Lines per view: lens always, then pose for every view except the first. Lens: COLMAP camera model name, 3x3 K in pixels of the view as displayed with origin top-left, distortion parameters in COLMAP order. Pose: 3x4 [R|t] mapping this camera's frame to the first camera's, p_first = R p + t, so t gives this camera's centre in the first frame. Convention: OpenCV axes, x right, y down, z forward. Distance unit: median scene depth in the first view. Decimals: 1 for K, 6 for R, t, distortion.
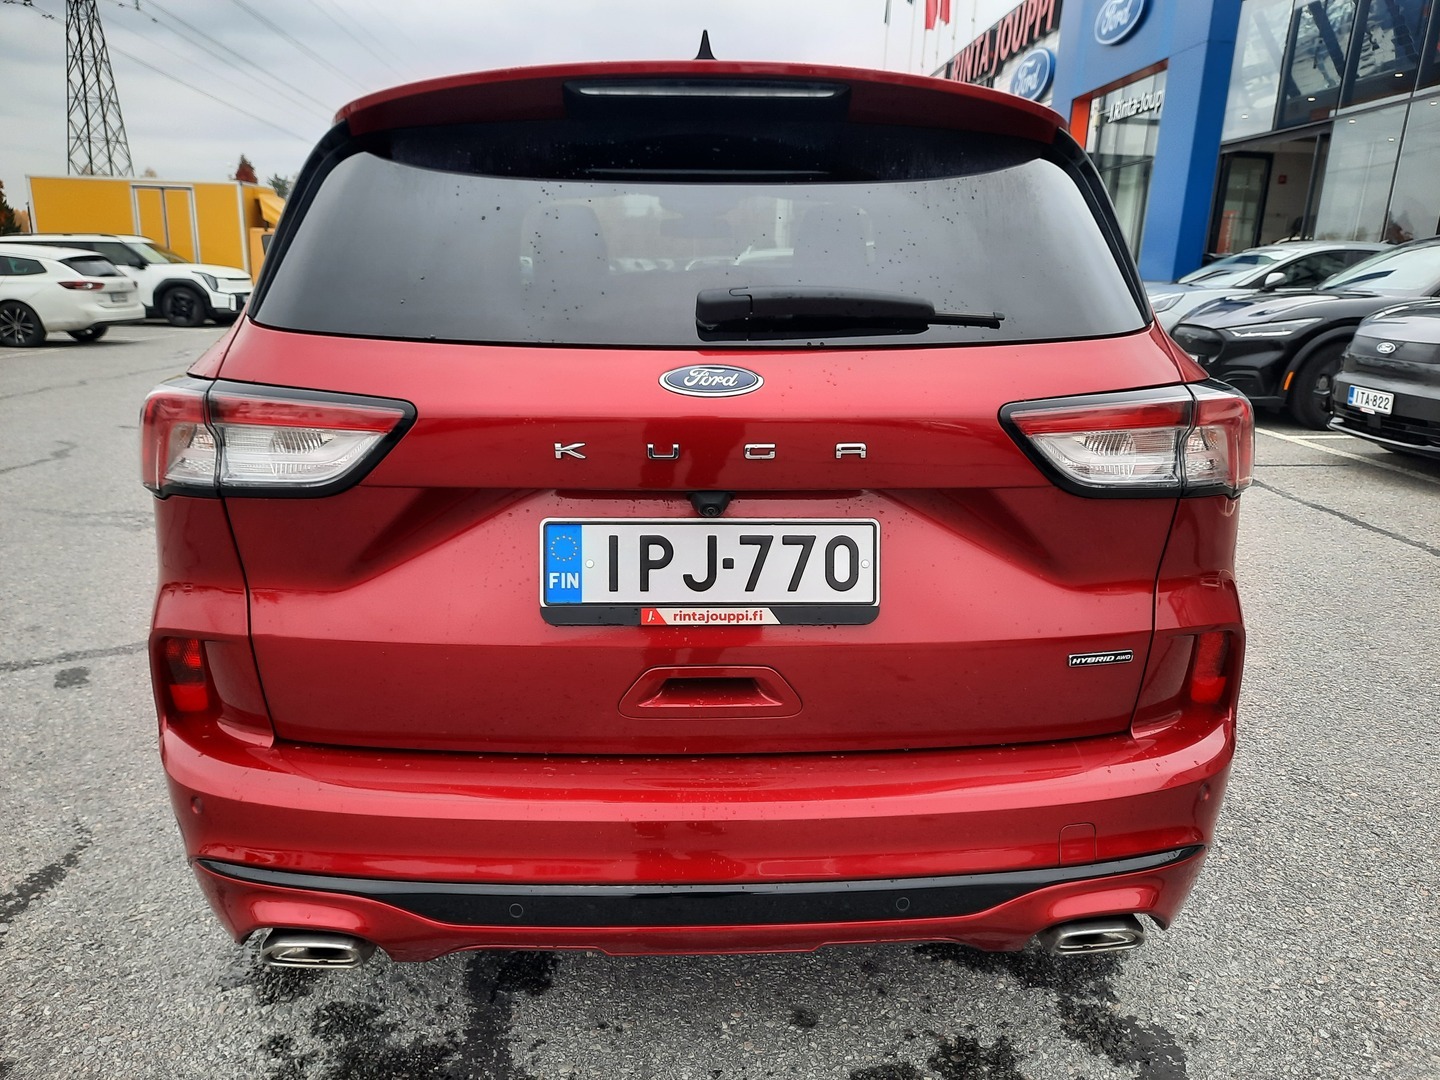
lens RADIAL K [[1059.8, 0, 731.6], [0, 1059.8, 541.8], [0, 0, 1]] dist [0.056304, -0.054866]
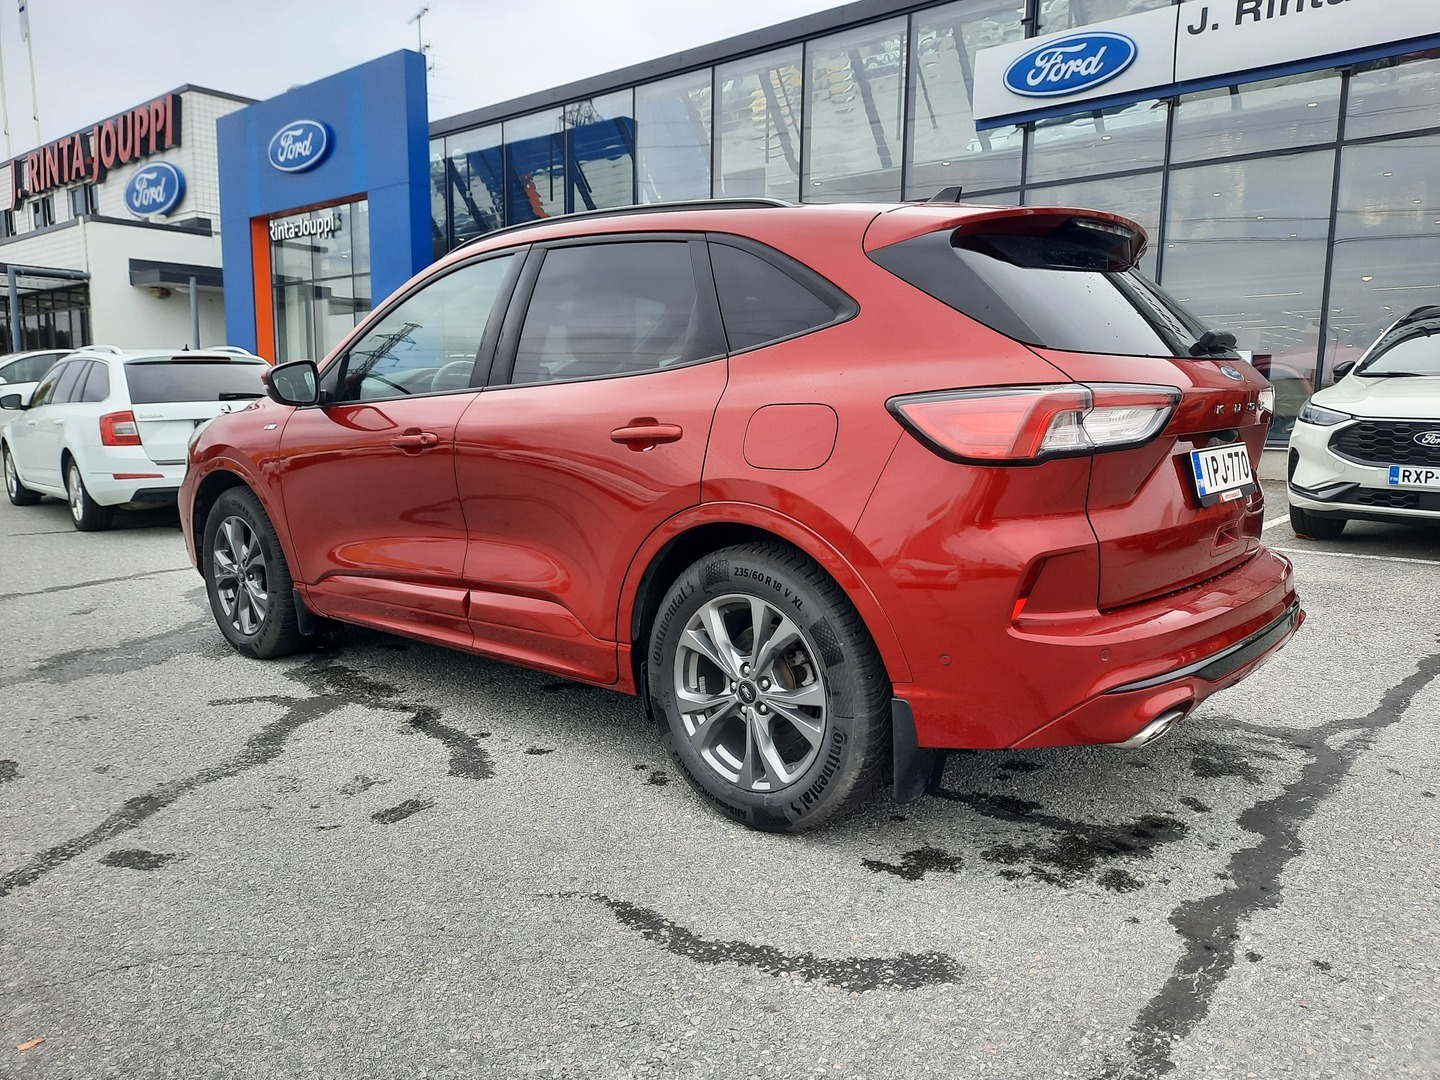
lens RADIAL K [[1059.8, 0, 731.6], [0, 1059.8, 541.8], [0, 0, 1]] dist [0.056304, -0.054866]
pose [[0.679345, -0.124623, 0.723159, -0.131306], [0.200717, 0.979450, -0.019766, 0.000571], [-0.705835, 0.158578, 0.690398, 0.019874]]
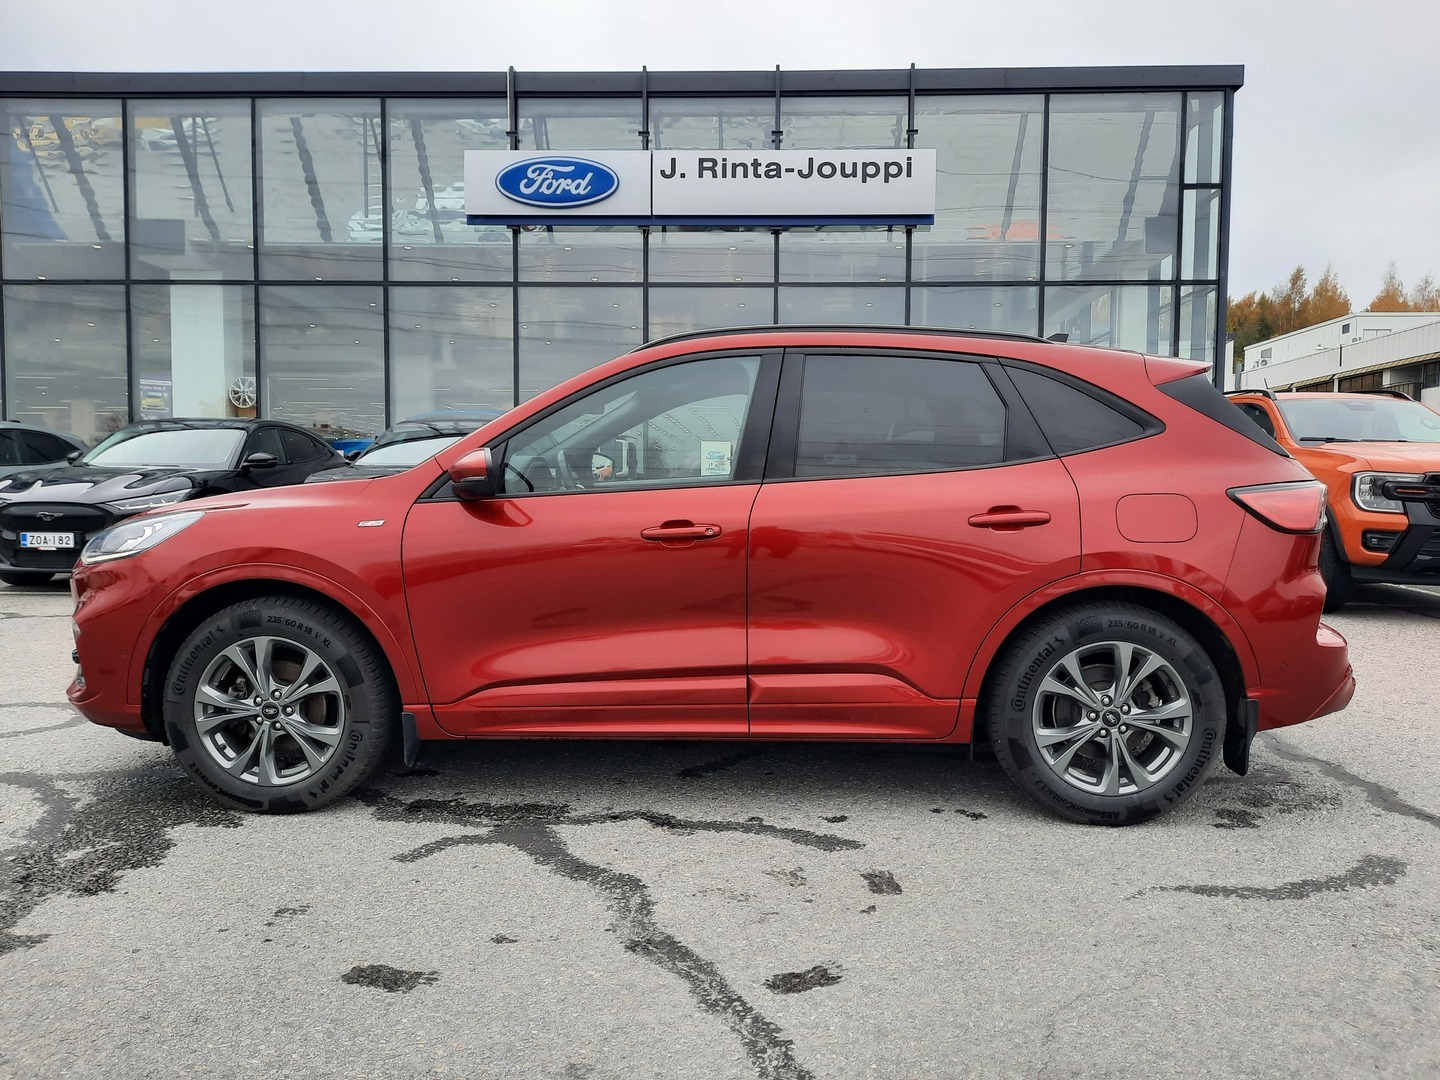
lens RADIAL K [[1059.8, 0, 731.6], [0, 1059.8, 541.8], [0, 0, 1]] dist [0.056304, -0.054866]
pose [[0.071307, -0.088779, 0.993496, -0.201977], [0.249775, 0.965886, 0.068384, -0.034426], [-0.965675, 0.243274, 0.091049, 0.139514]]
